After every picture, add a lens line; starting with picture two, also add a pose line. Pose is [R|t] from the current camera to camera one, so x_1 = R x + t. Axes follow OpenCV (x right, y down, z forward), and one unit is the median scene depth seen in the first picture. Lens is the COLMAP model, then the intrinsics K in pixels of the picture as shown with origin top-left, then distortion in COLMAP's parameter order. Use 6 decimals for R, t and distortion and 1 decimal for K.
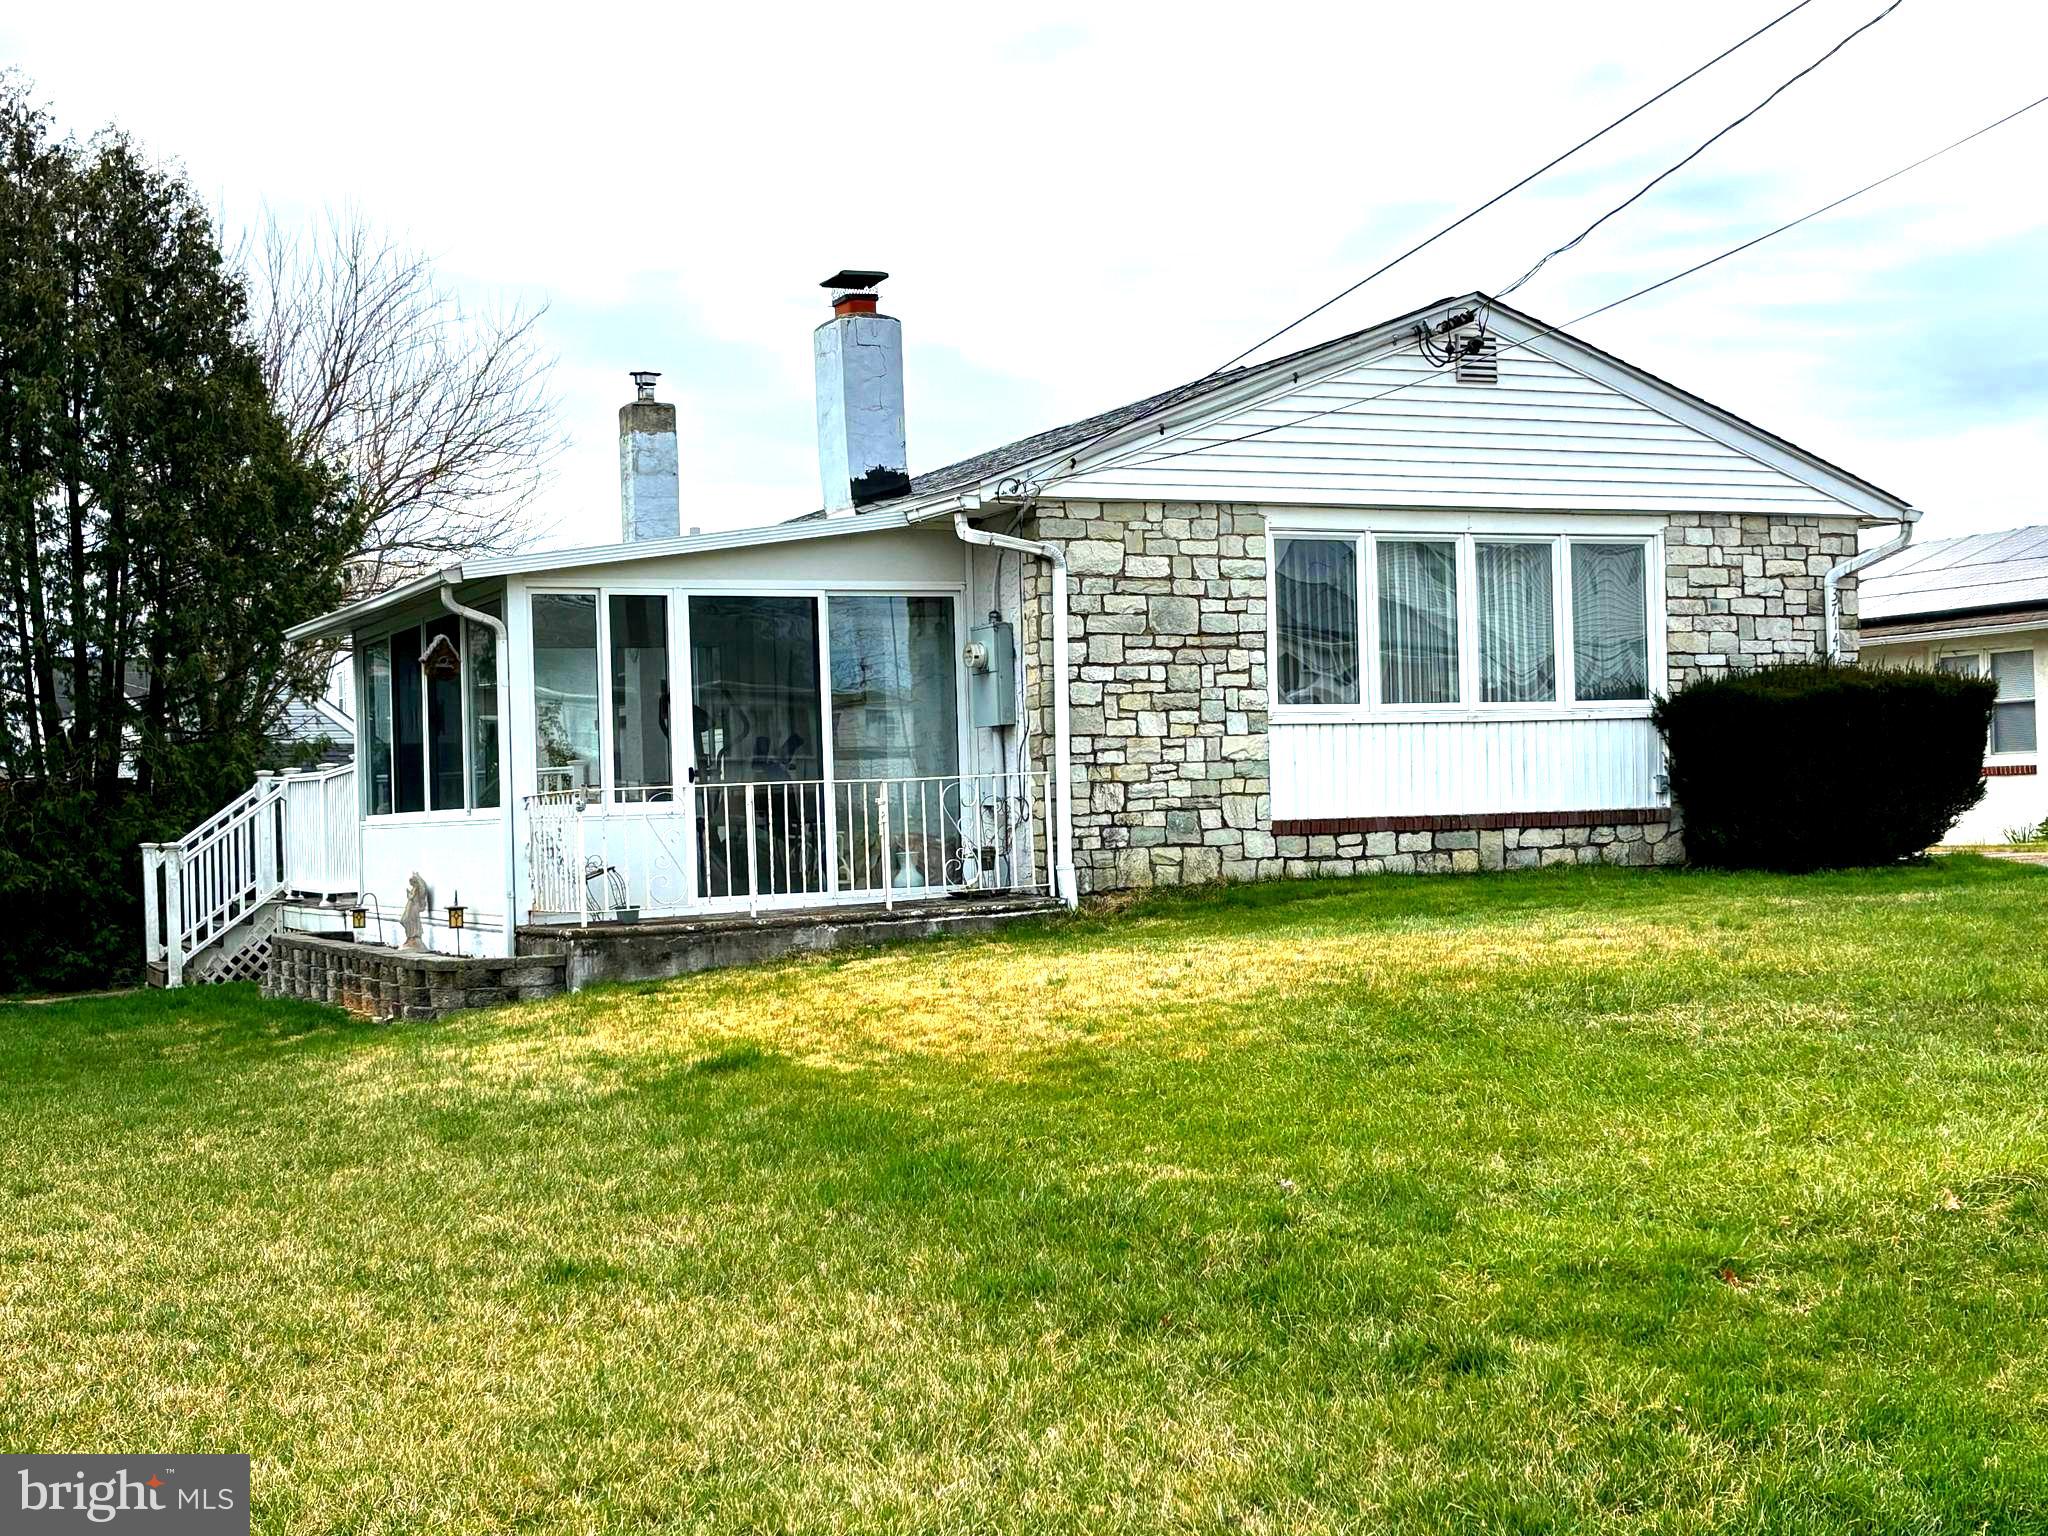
lens RADIAL K [[2602.1, 0, 1024.0], [0, 2602.1, 768.0], [0, 0, 1]] dist [0.161728, -0.330081]
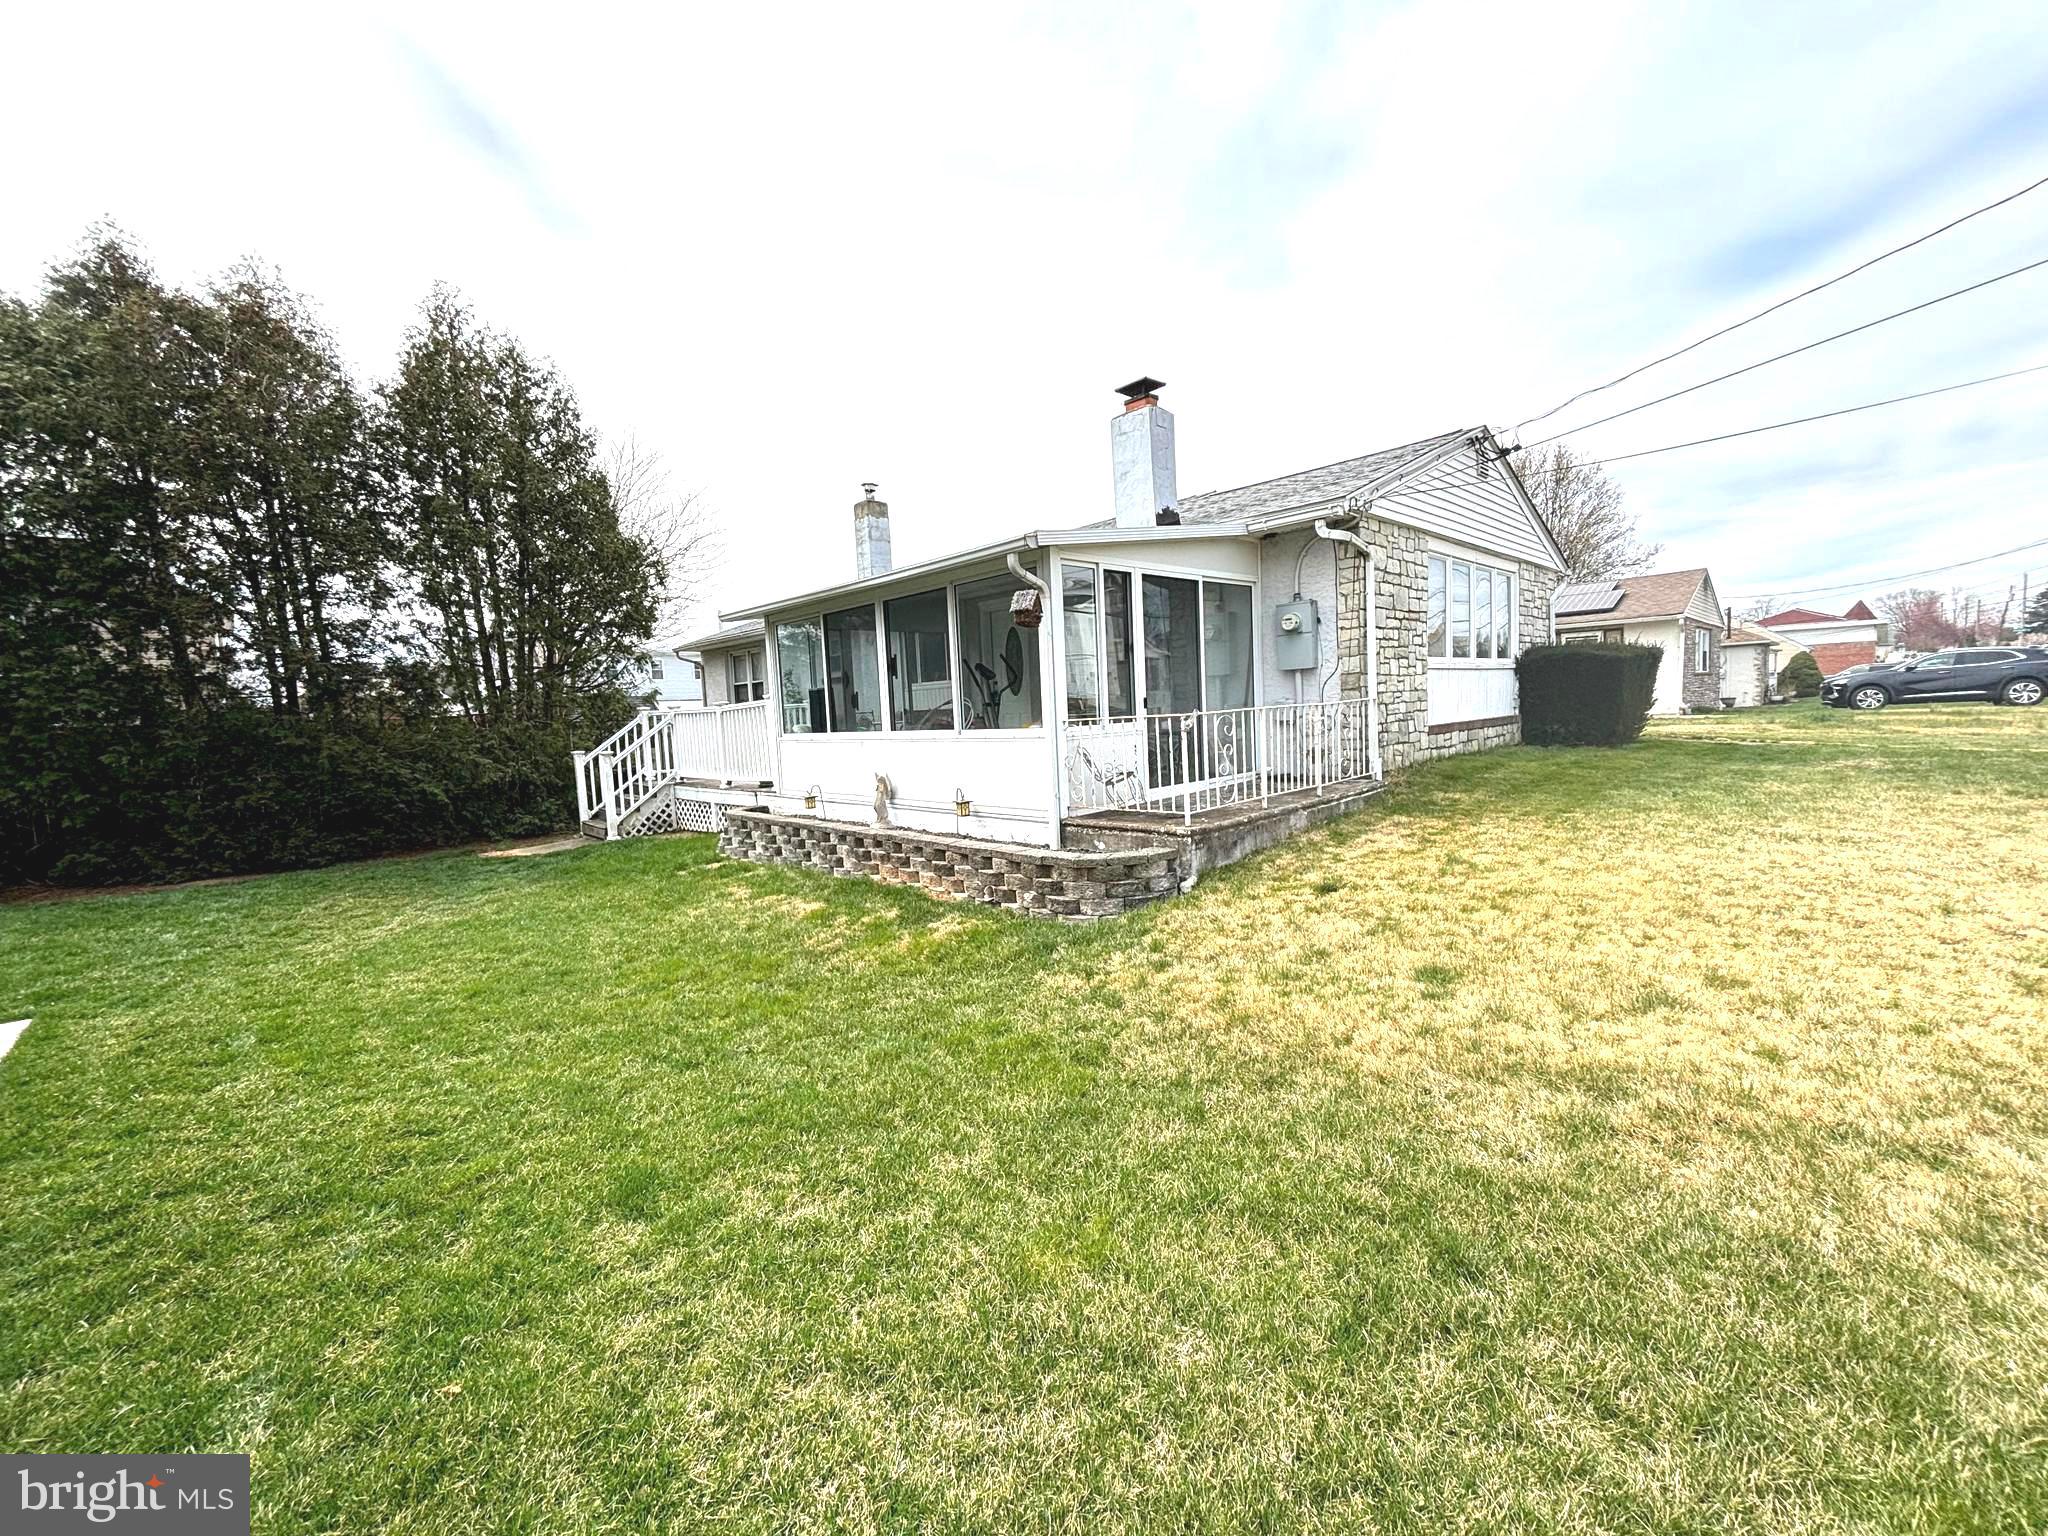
lens RADIAL K [[829.2, 0, 1024.0], [0, 829.2, 768.0], [0, 0, 1]] dist [0.014658, -0.000003]
pose [[0.952766, -0.035822, 0.301585, -0.291474], [0.013048, 0.996931, 0.077194, 0.002365], [-0.303425, -0.069613, 0.950309, 0.532843]]
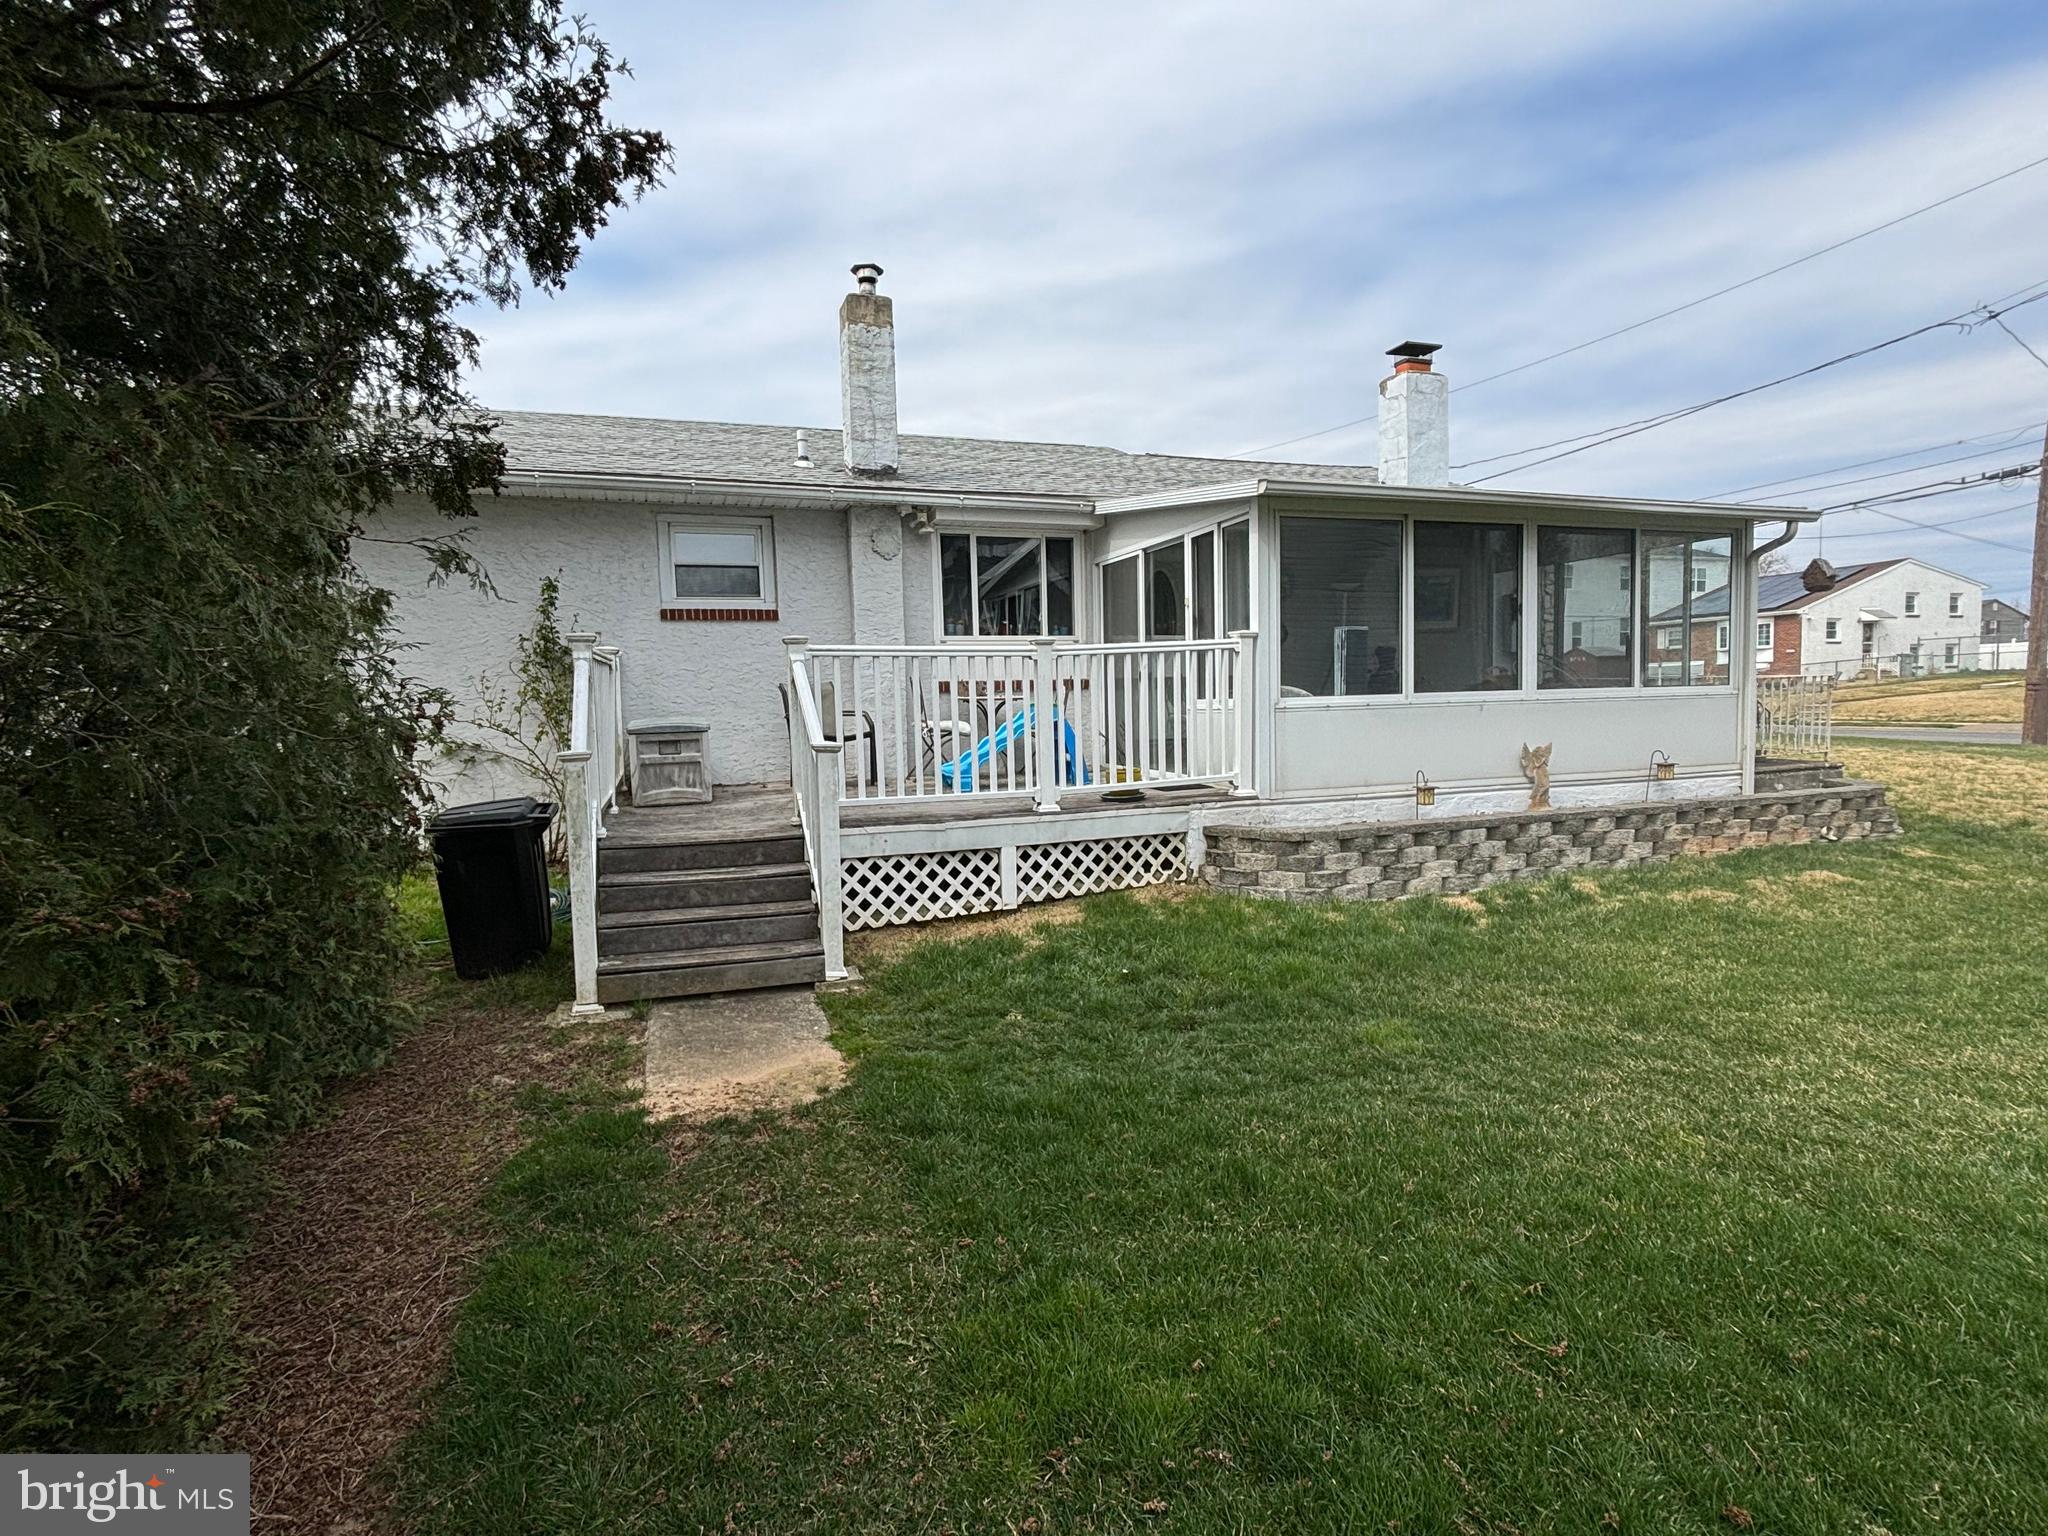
lens RADIAL K [[1036.4, 0, 1024.0], [0, 1036.4, 768.0], [0, 0, 1]] dist [-0.000949, -0.000132]
pose [[0.143648, -0.049202, 0.988405, -0.705381], [0.004370, 0.998785, 0.049083, 0.027778], [-0.989619, -0.002732, 0.143689, 1.149702]]
